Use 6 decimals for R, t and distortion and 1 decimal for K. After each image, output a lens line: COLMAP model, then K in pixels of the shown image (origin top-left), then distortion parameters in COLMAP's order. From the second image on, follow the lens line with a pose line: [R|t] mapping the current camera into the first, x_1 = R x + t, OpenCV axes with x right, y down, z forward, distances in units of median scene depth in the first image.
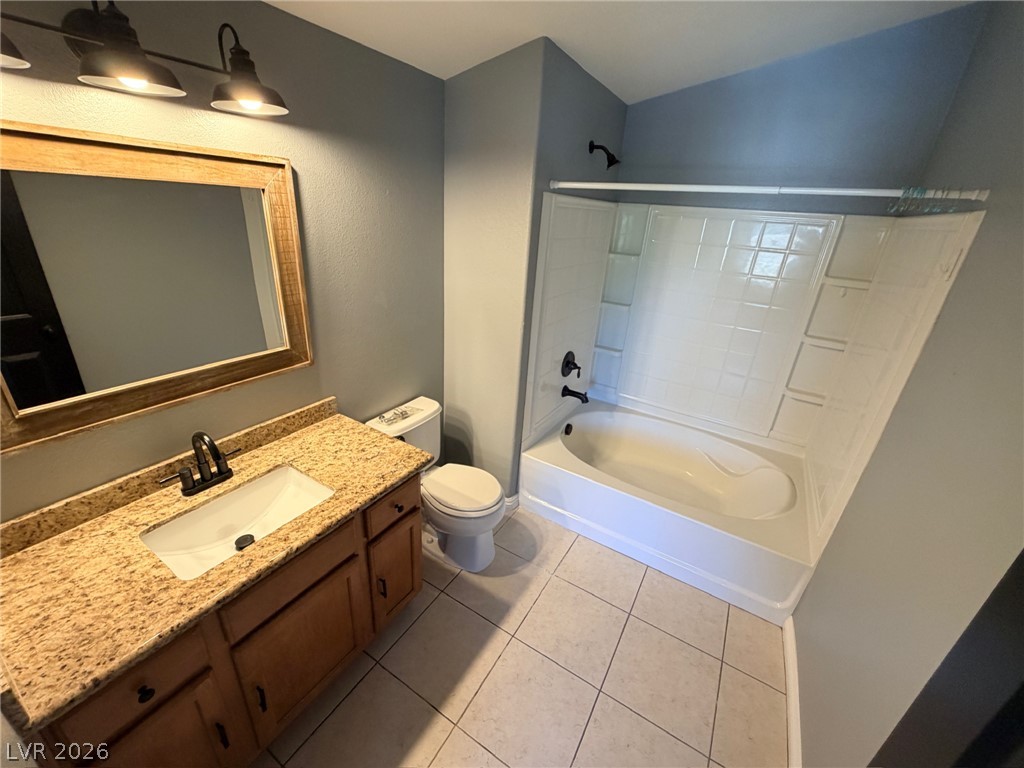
lens RADIAL K [[408.9, 0, 510.1], [0, 408.9, 384.5], [0, 0, 1]] dist [0.000579, -0.000397]
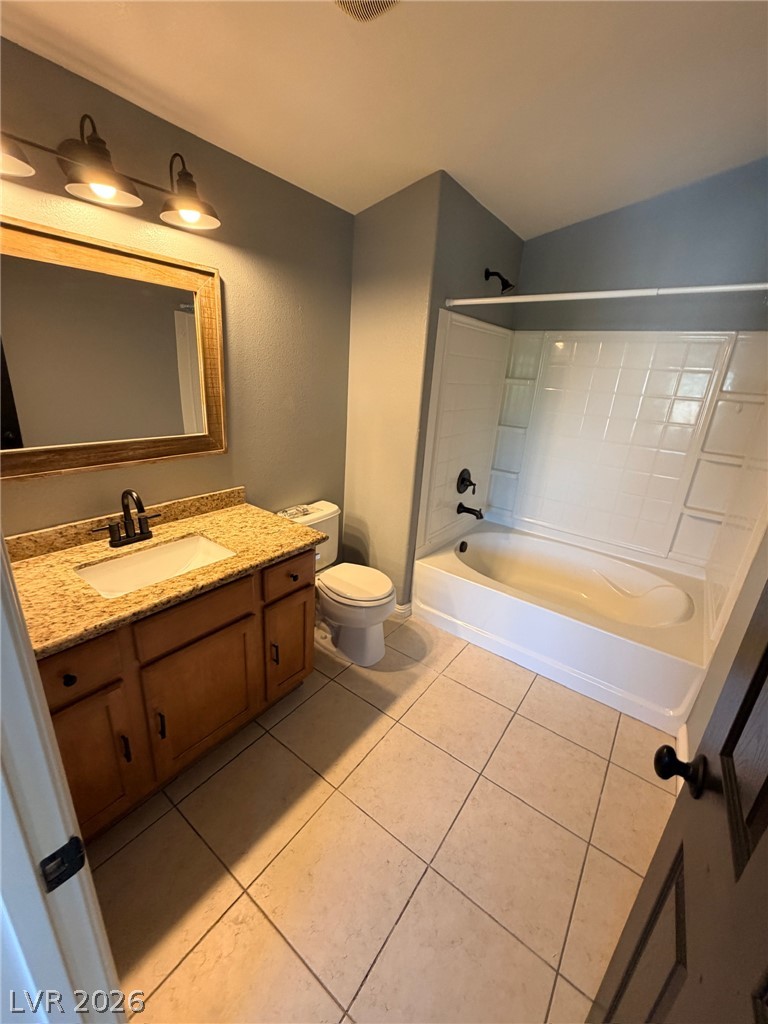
lens RADIAL K [[408.9, 0, 384.0], [0, 408.9, 512.0], [0, 0, 1]] dist [0.000579, -0.000397]
pose [[0.996071, 0.030176, -0.083264, 0.044537], [-0.036411, 0.996563, -0.074411, 0.173167], [0.080733, 0.077150, 0.993745, -0.064774]]
